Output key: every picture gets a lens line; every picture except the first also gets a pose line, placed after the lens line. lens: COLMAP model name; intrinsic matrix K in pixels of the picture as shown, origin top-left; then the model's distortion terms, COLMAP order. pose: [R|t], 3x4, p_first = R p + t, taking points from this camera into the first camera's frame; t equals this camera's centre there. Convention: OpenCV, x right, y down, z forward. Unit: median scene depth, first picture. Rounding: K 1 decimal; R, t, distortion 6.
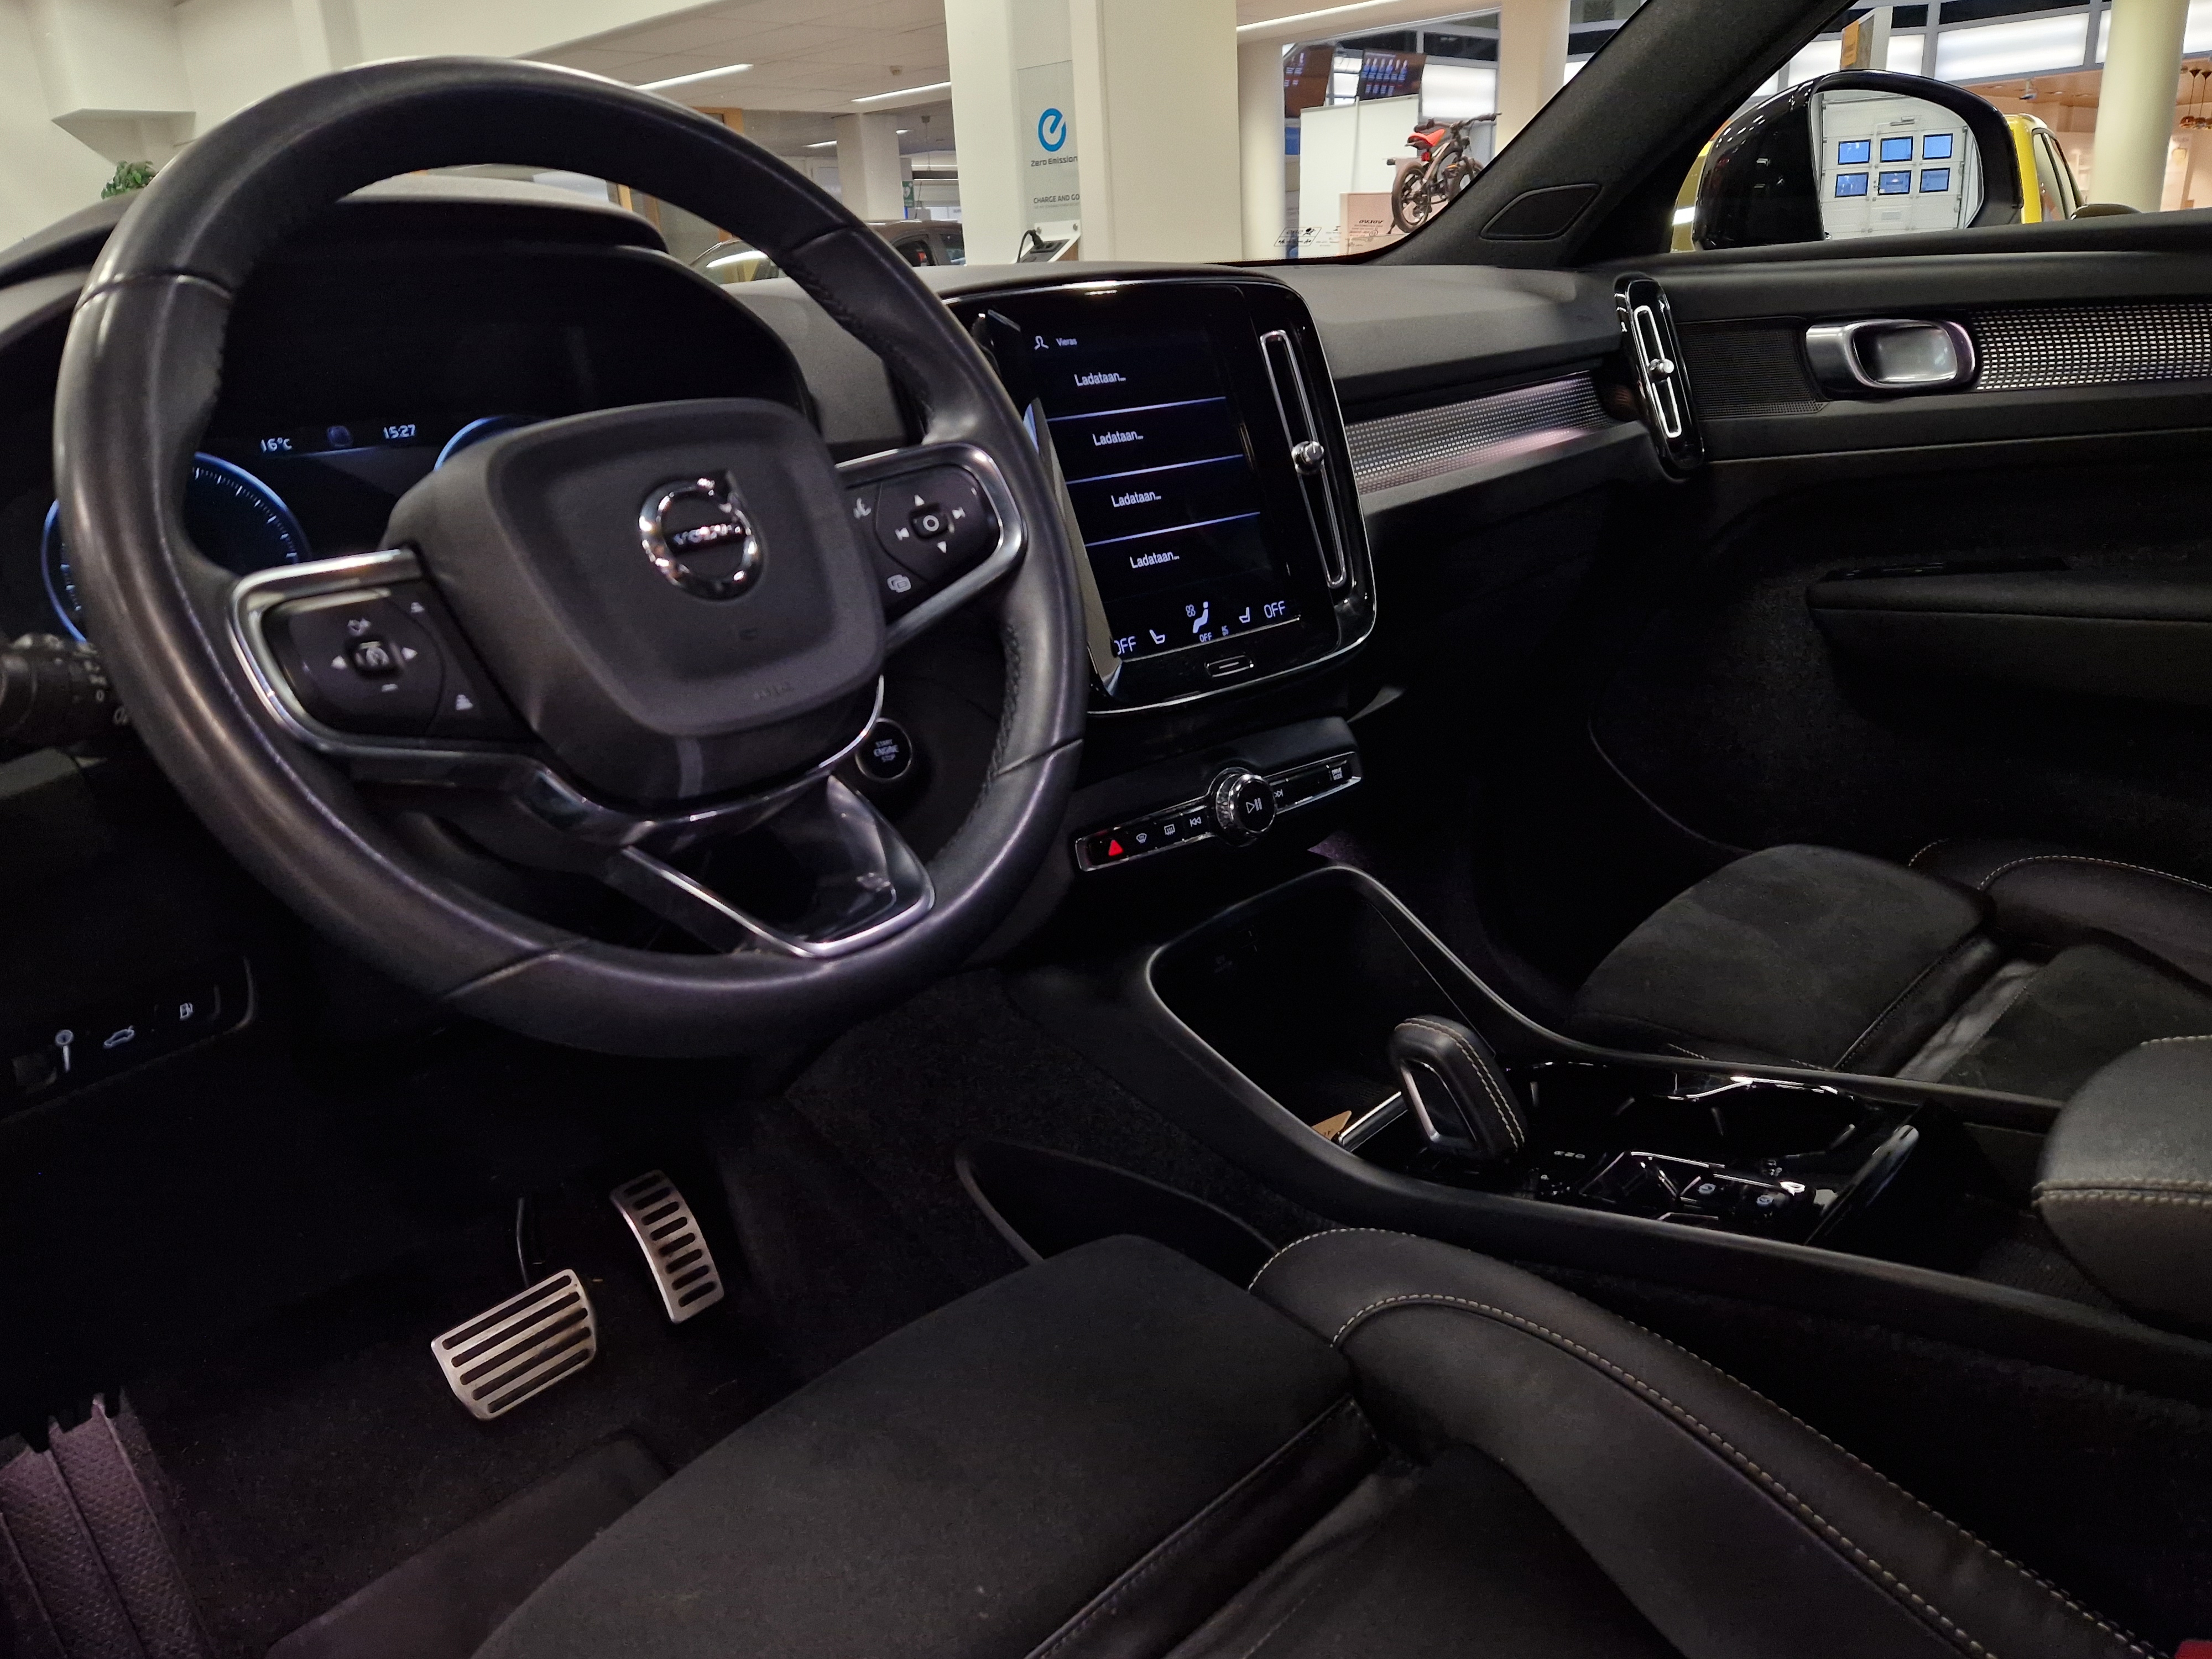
lens RADIAL K [[1604.1, 0, 1106.0], [0, 1604.1, 829.5], [0, 0, 1]] dist [0.040796, -0.003668]
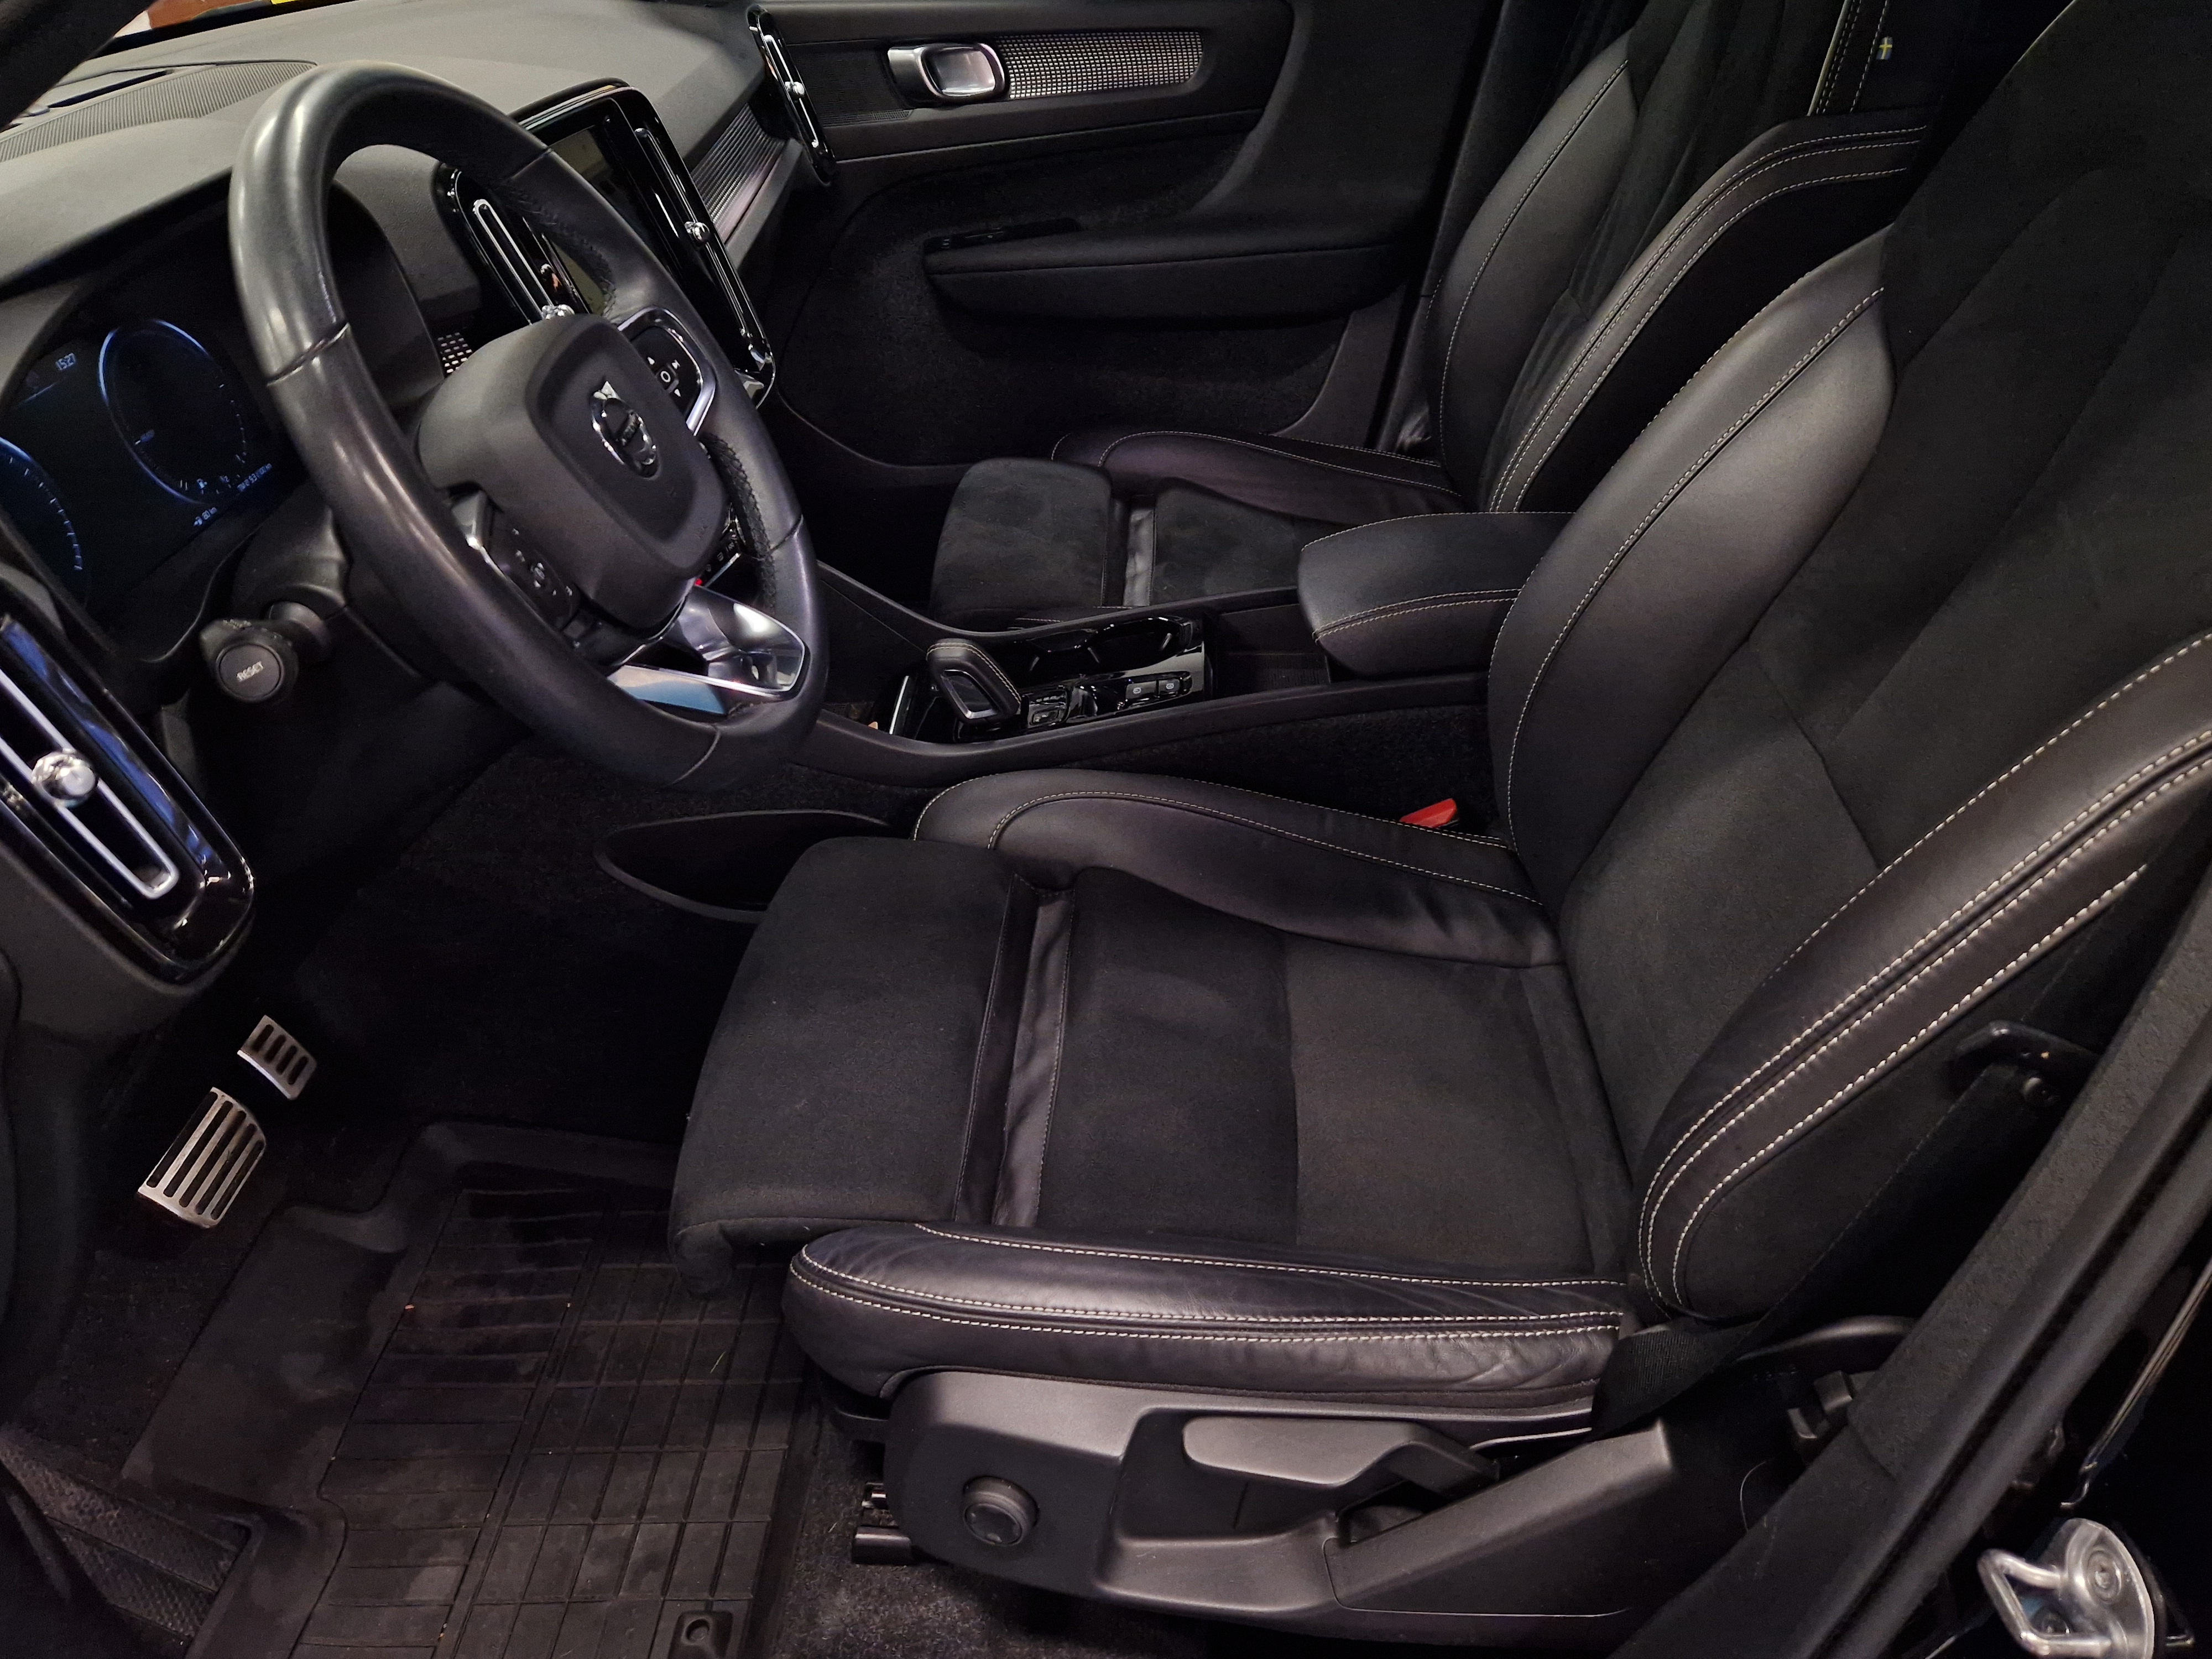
lens RADIAL K [[1604.1, 0, 1106.0], [0, 1604.1, 829.5], [0, 0, 1]] dist [0.040796, -0.003668]
pose [[0.752409, -0.337129, 0.565884, -0.407892], [0.189068, 0.933481, 0.304740, -0.100596], [-0.630979, -0.122299, 0.766100, -0.182294]]
